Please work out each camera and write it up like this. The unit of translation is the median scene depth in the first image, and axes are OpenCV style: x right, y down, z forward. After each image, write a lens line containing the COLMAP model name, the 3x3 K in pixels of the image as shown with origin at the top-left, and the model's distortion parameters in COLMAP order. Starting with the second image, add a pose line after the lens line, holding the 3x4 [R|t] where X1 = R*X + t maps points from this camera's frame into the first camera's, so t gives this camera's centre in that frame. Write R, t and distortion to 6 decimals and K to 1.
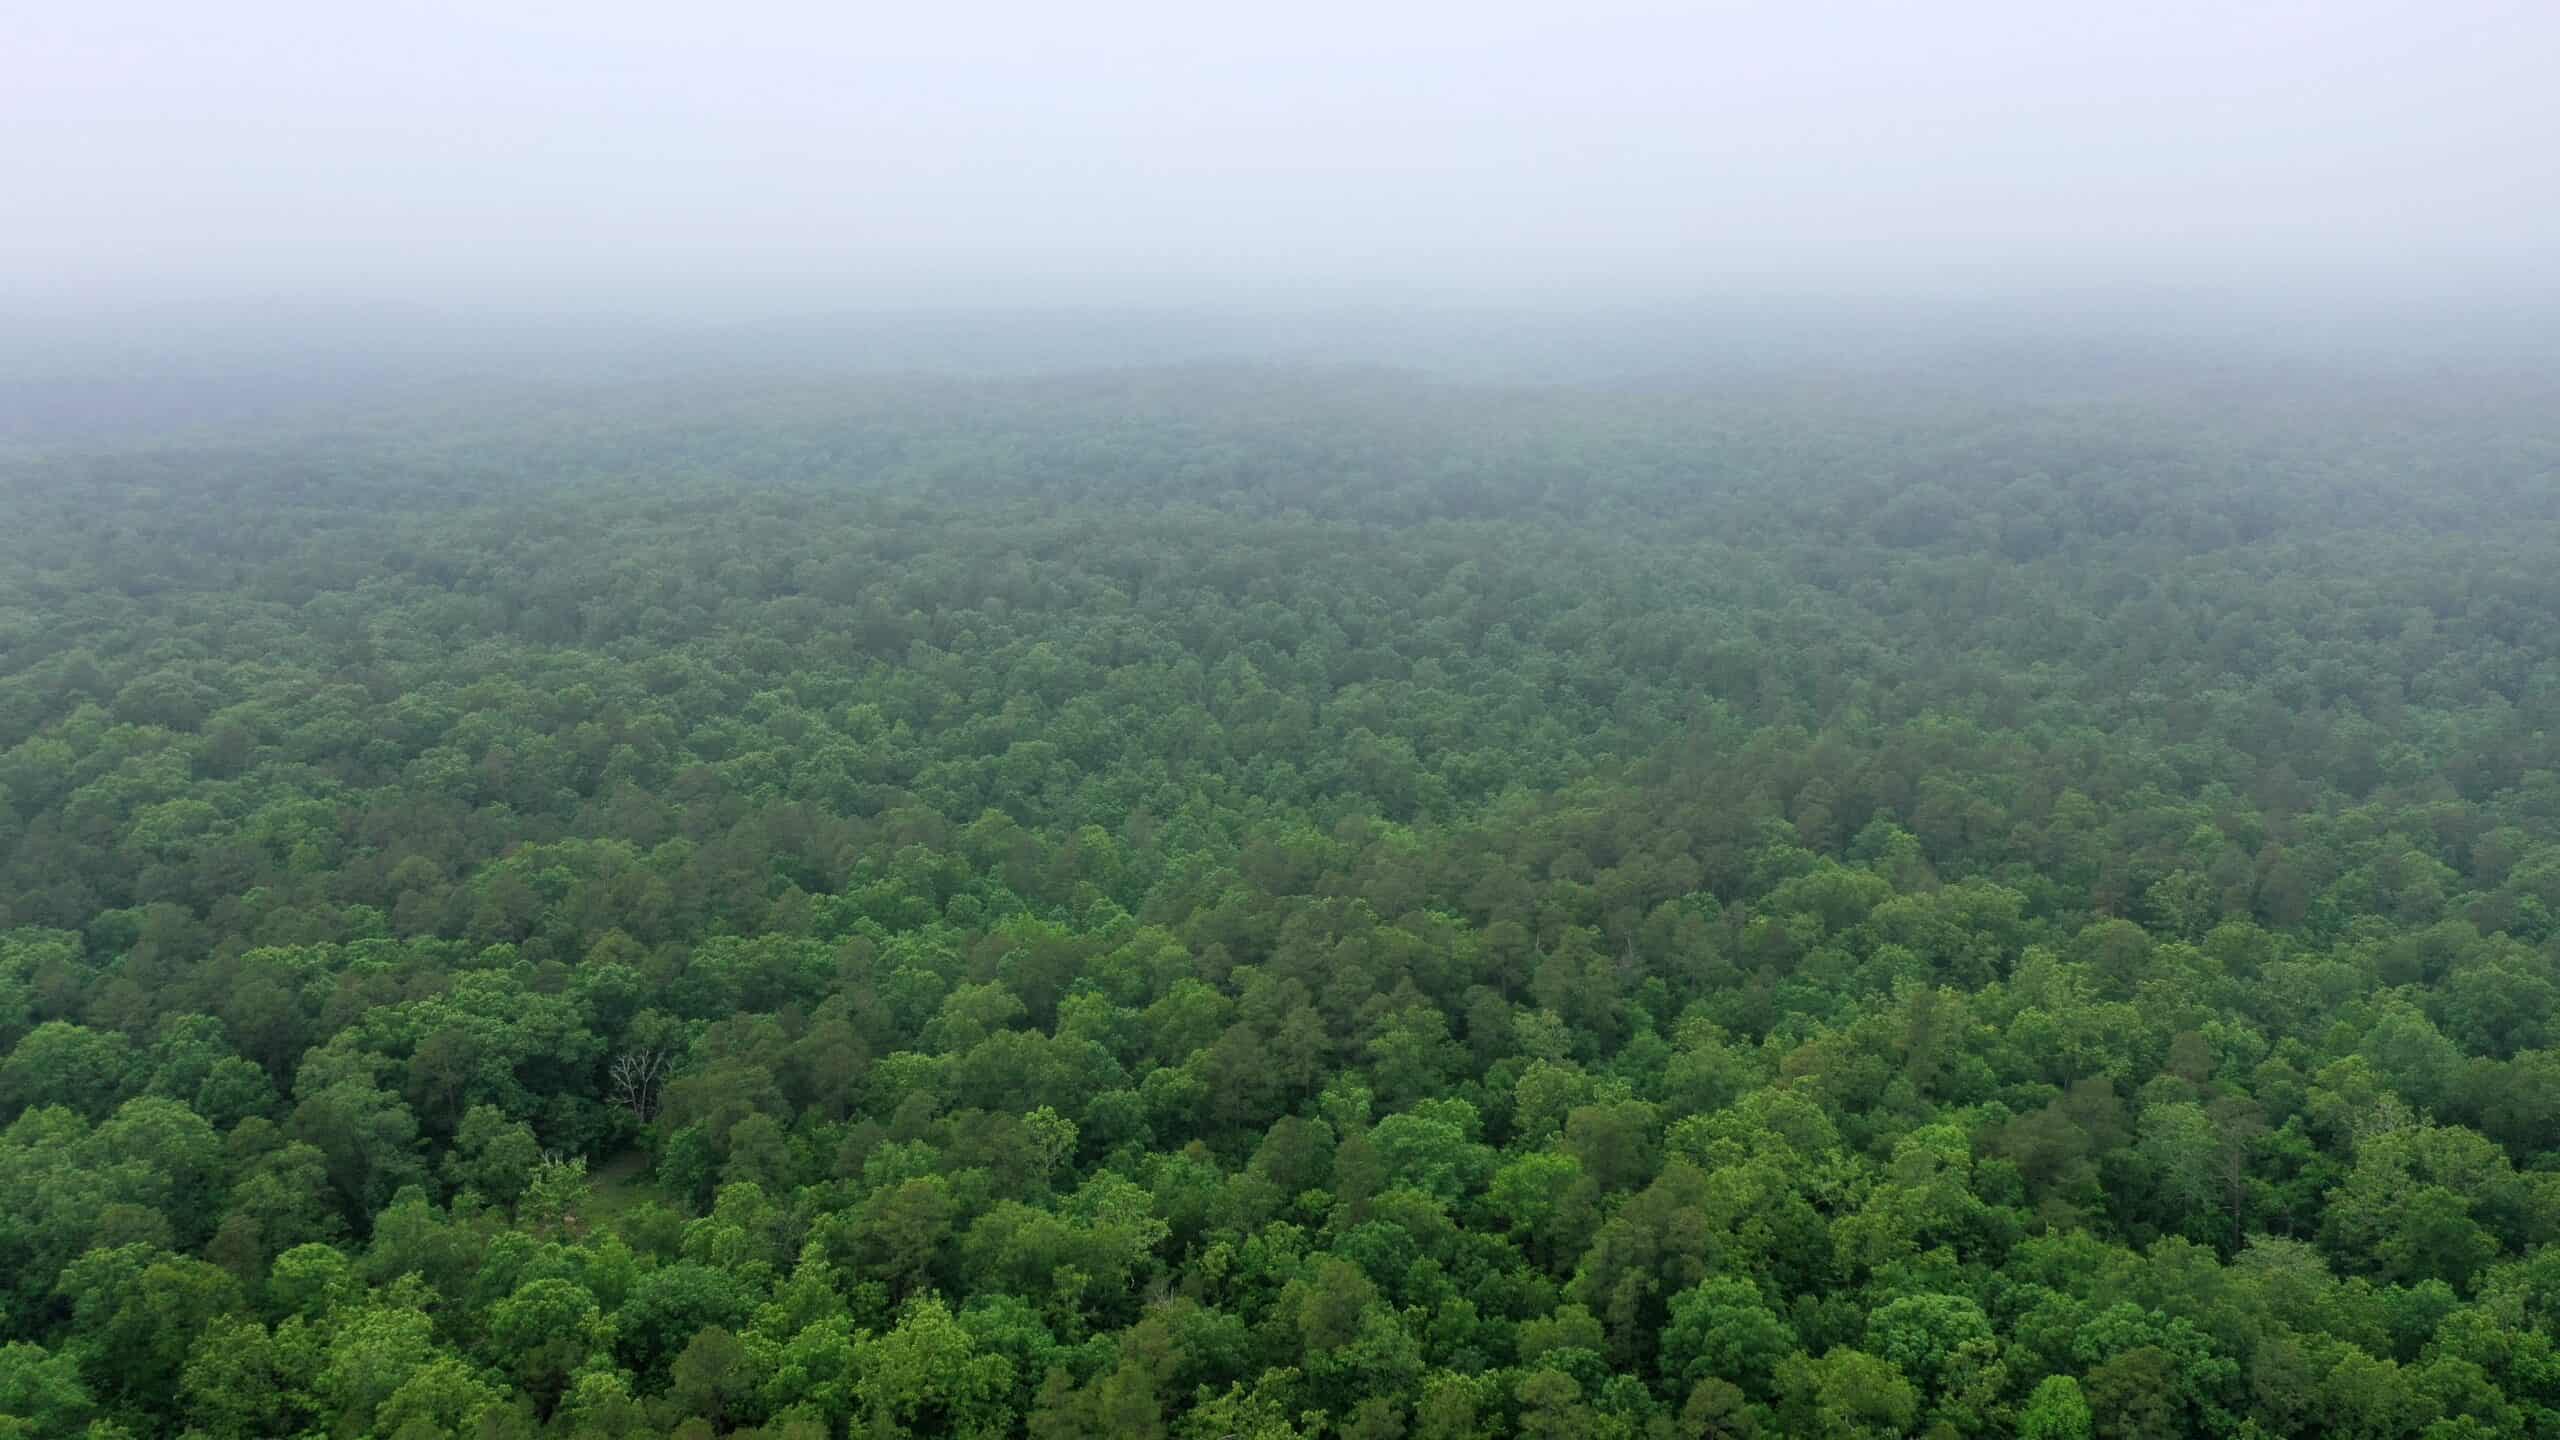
lens RADIAL K [[2009.9, 0, 1280.0], [0, 2009.9, 720.0], [0, 0, 1]] dist [-0.010760, 0.000931]
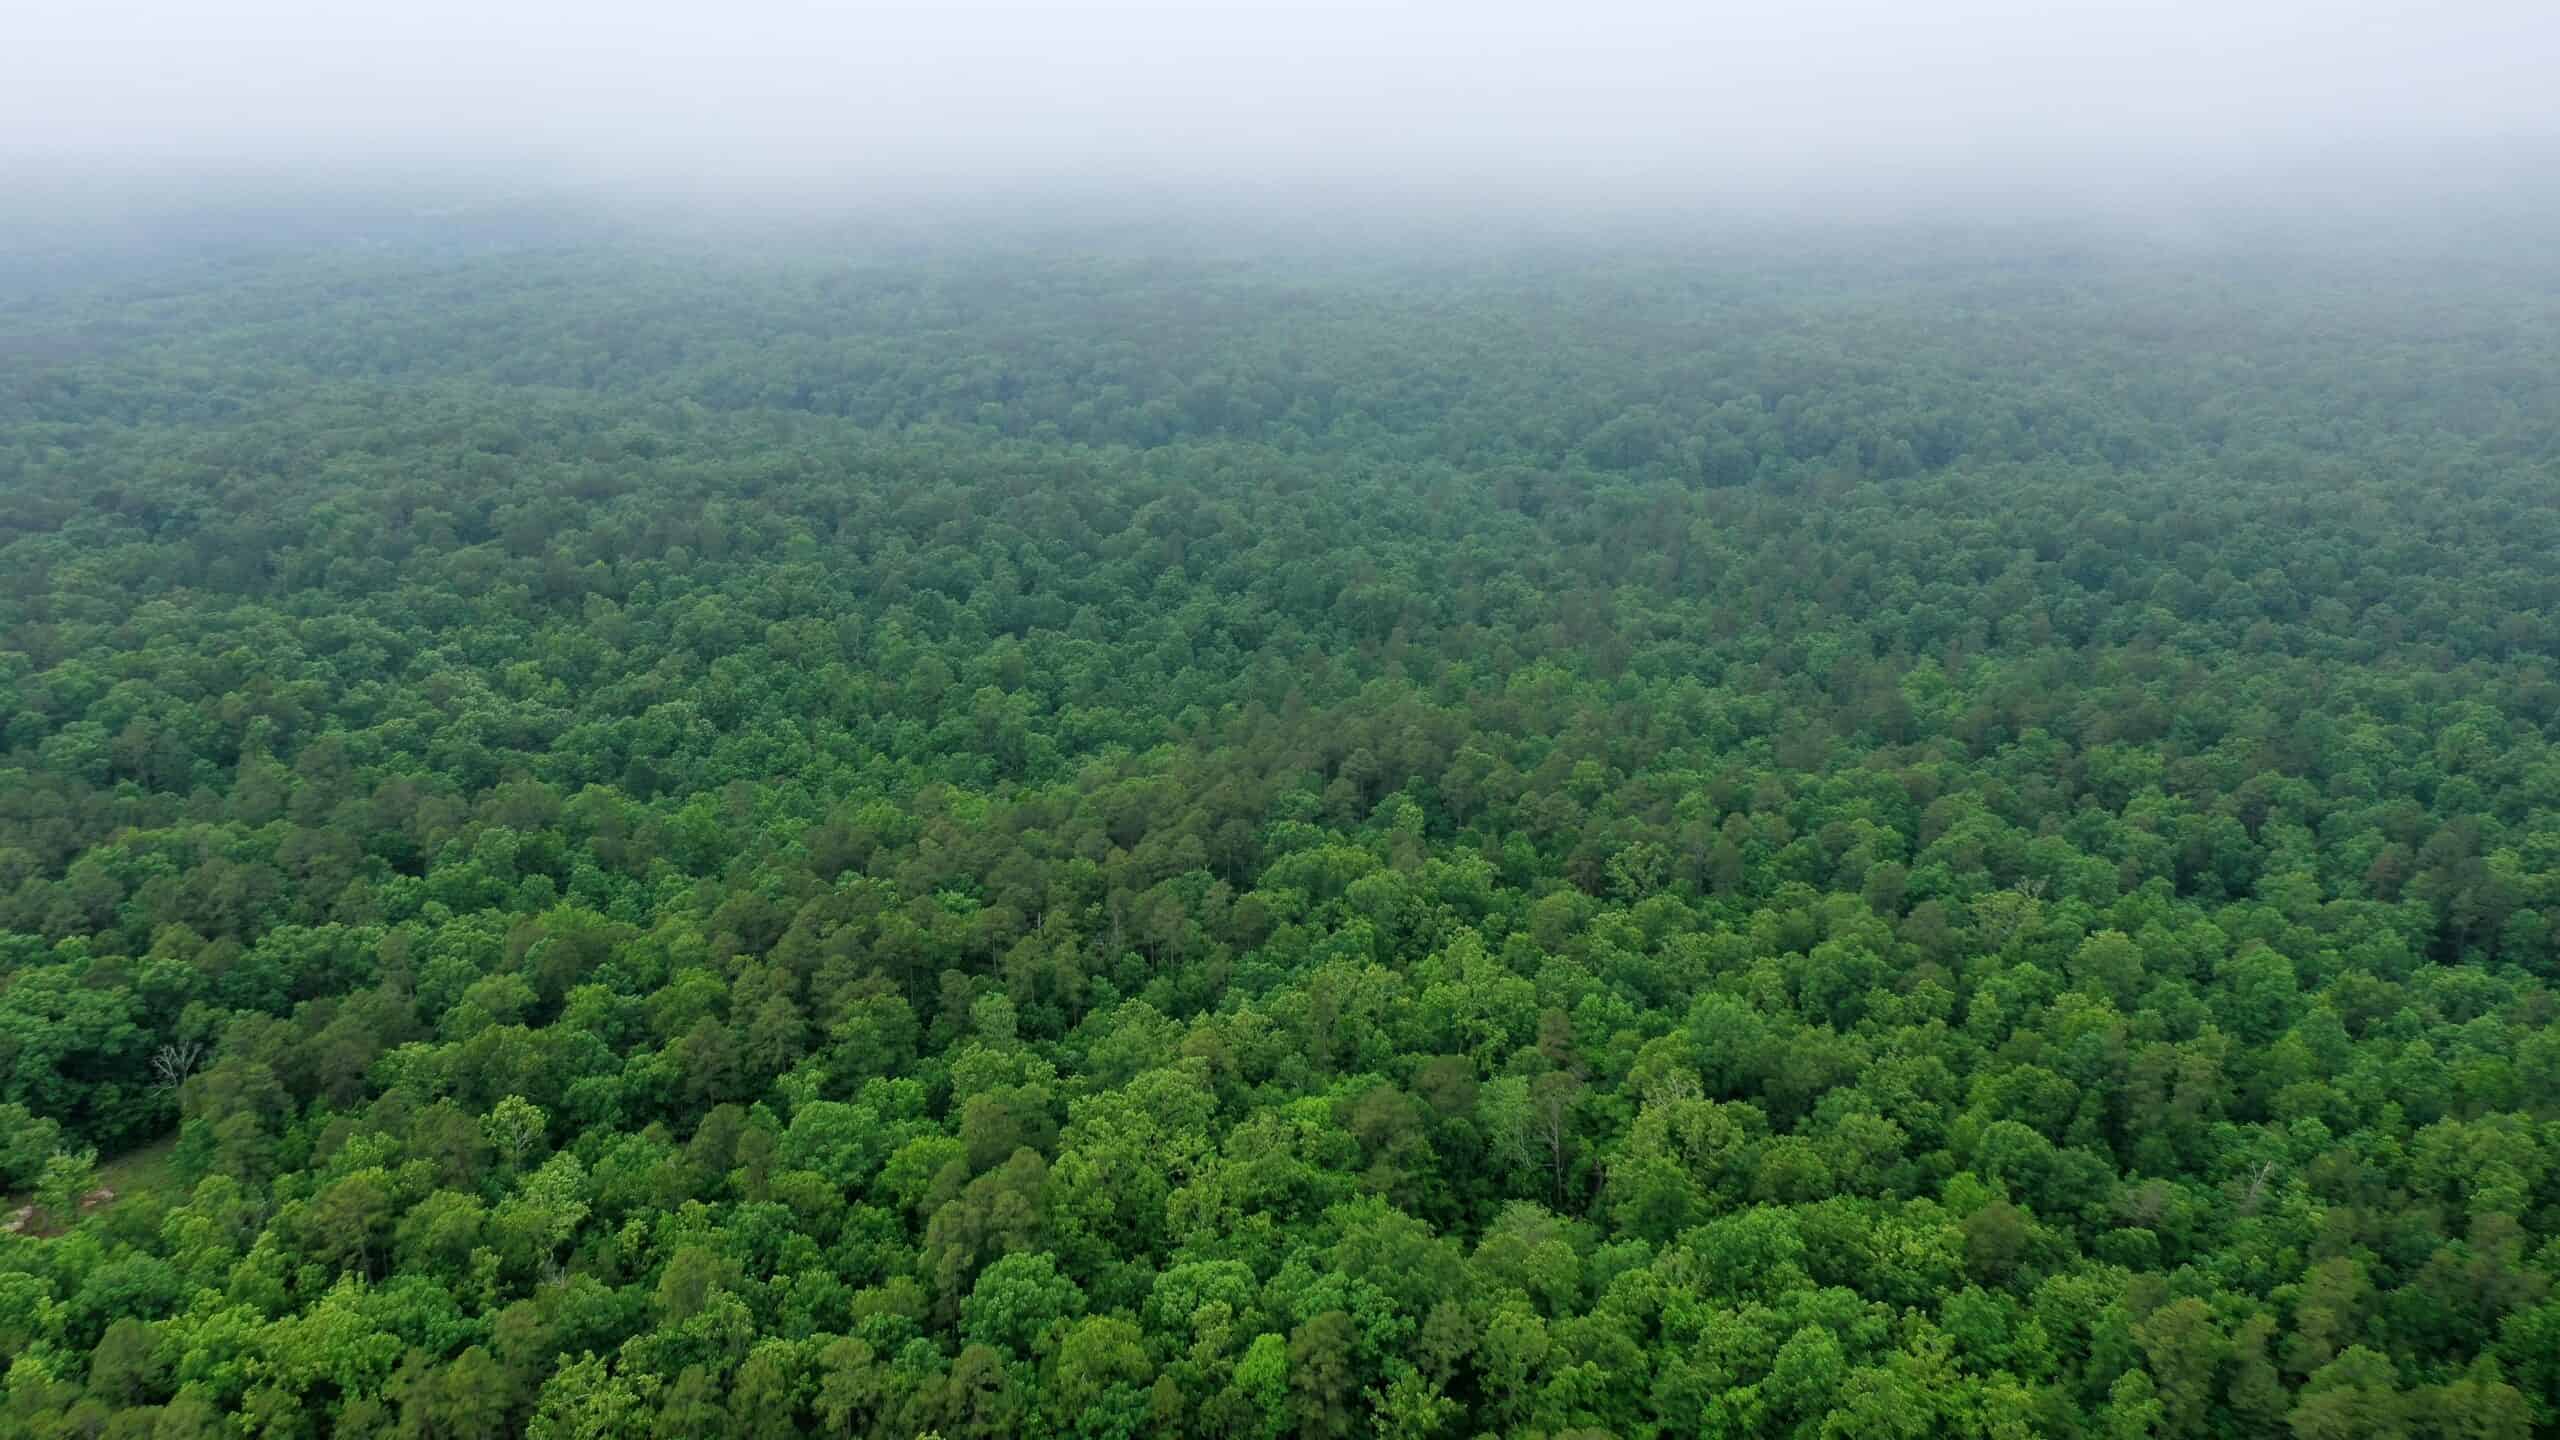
lens RADIAL K [[2009.2, 0, 1280.0], [0, 2009.2, 720.0], [0, 0, 1]] dist [-0.006837, 0.000155]
pose [[0.998424, -0.005603, 0.055832, 0.214298], [0.001579, 0.997413, 0.071862, -0.086784], [-0.056090, -0.071660, 0.995851, -0.123699]]
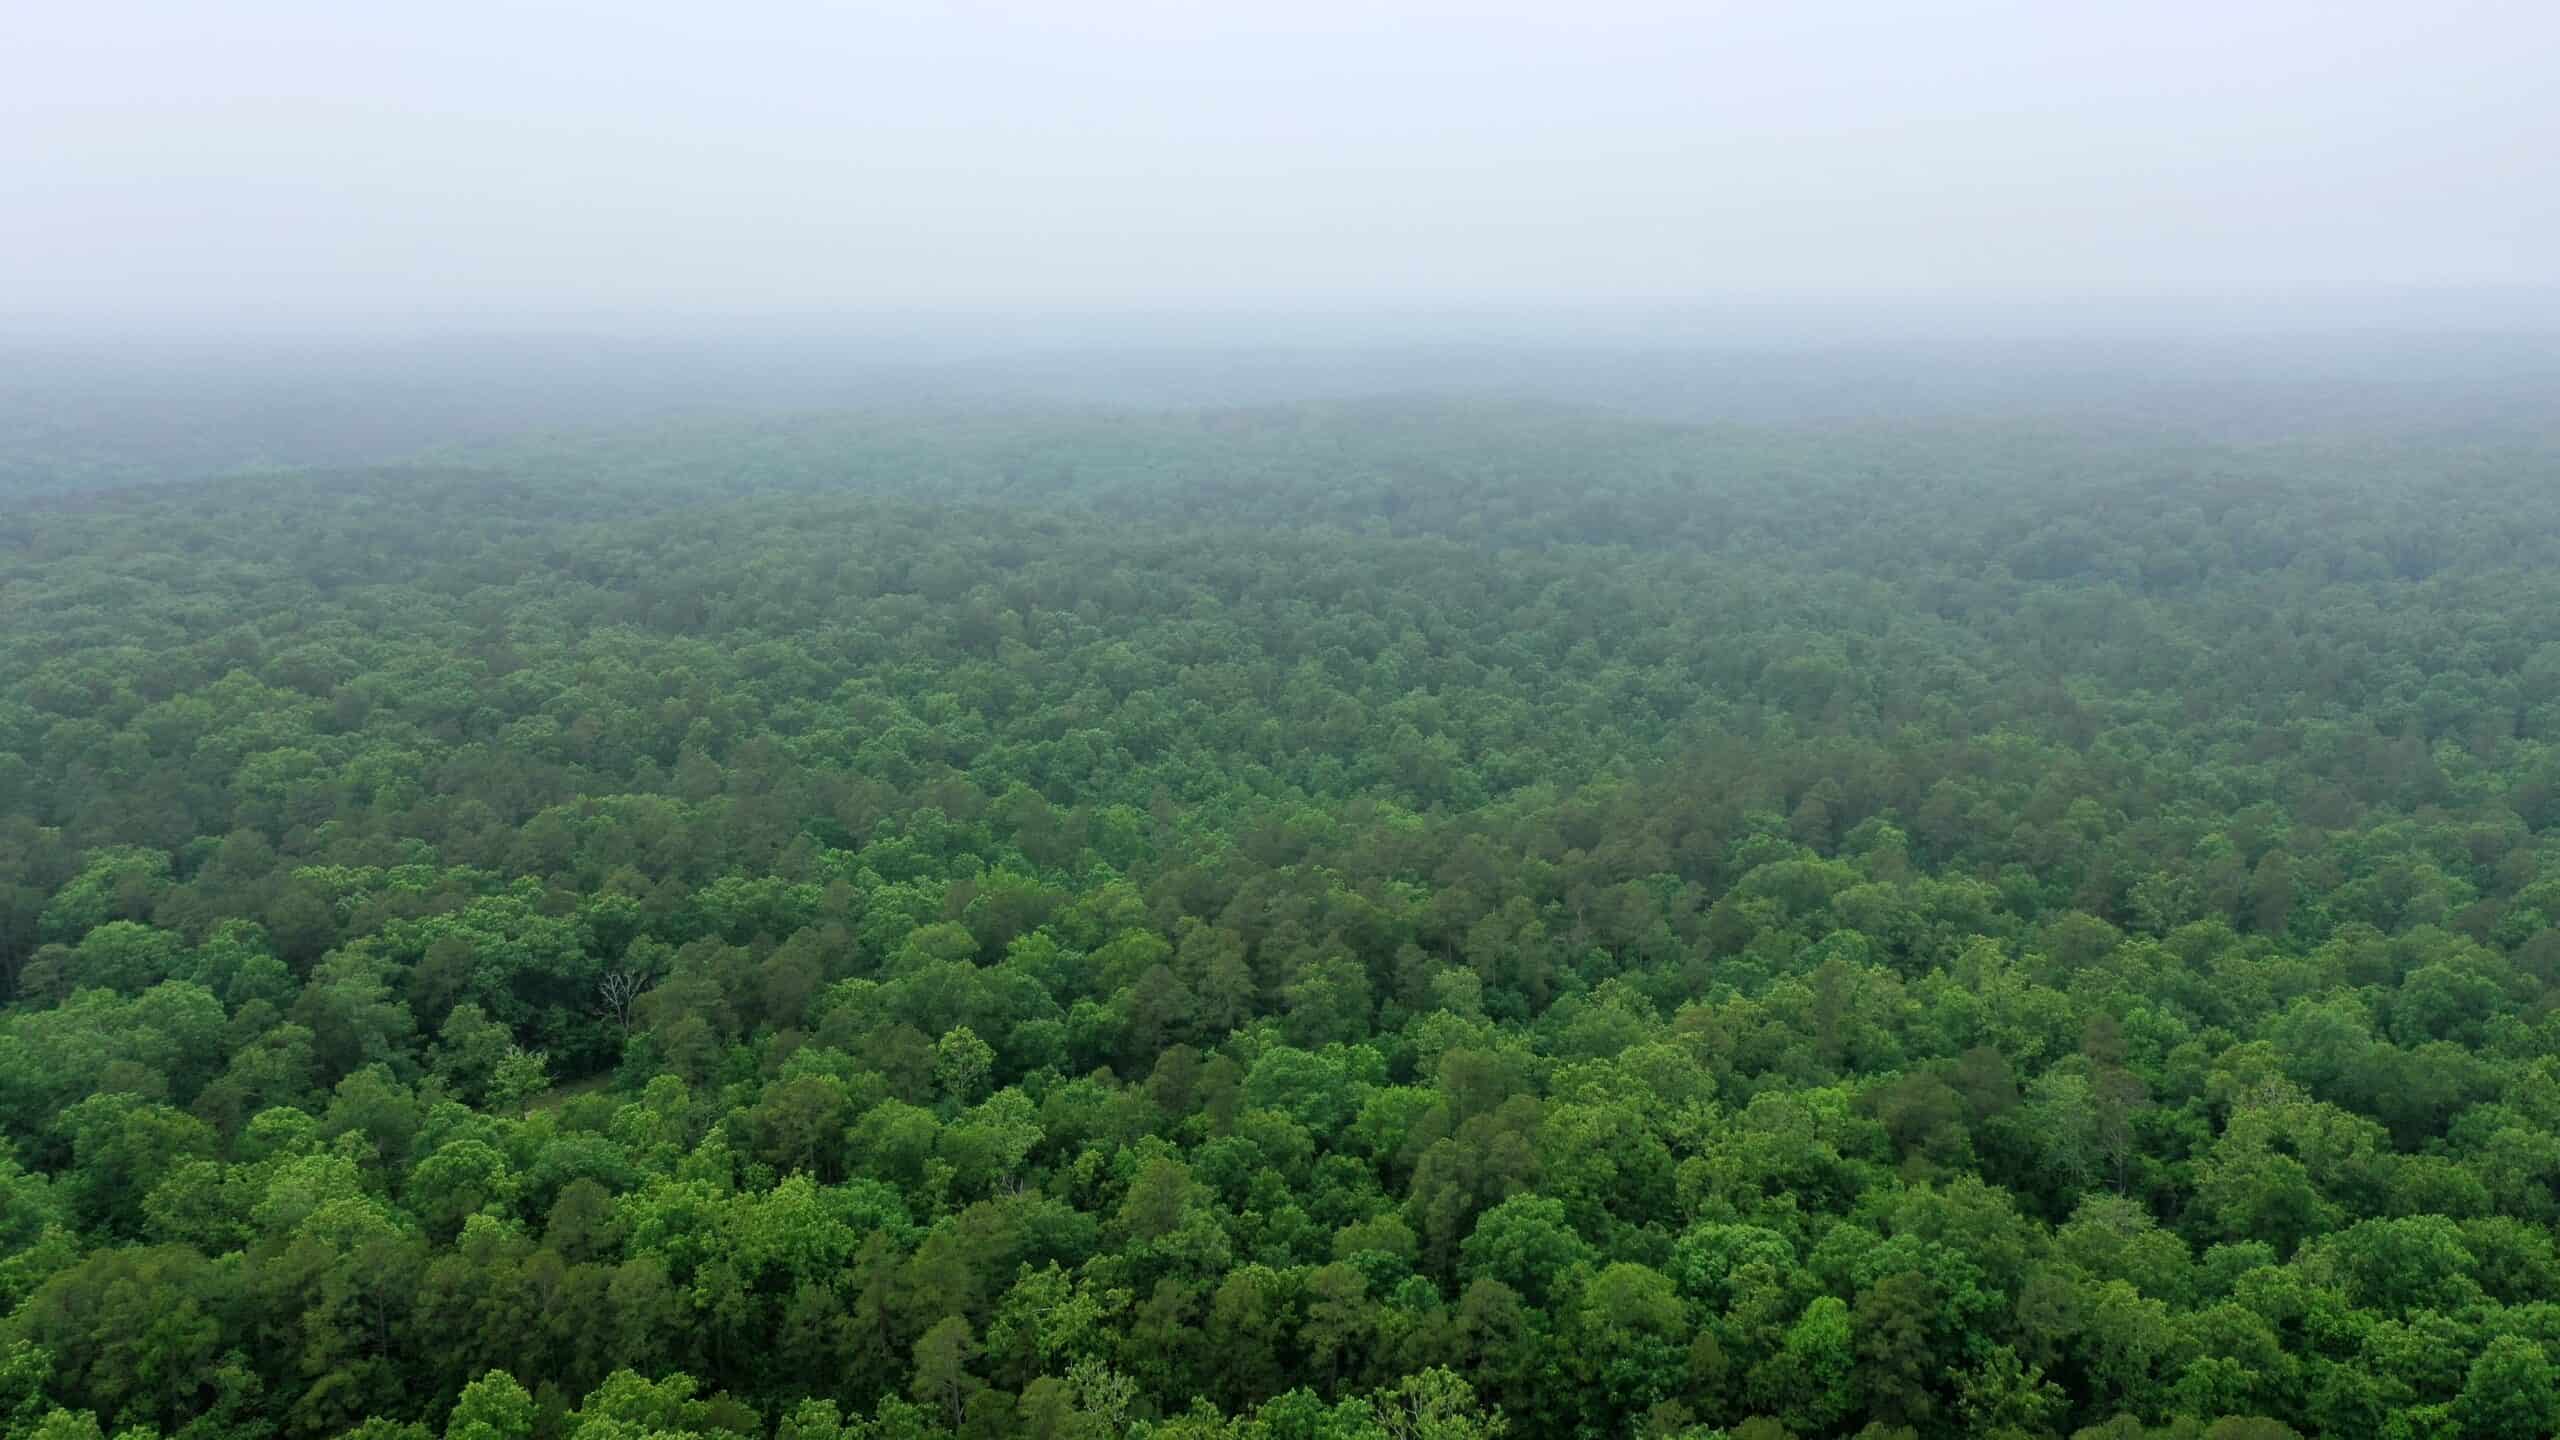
lens RADIAL K [[2009.9, 0, 1280.0], [0, 2009.9, 720.0], [0, 0, 1]] dist [-0.010760, 0.000931]
pose [[0.993608, 0.026286, -0.109781, 0.138820], [-0.028740, 0.999370, -0.020835, 0.038145], [0.109164, 0.023857, 0.993737, -0.045273]]
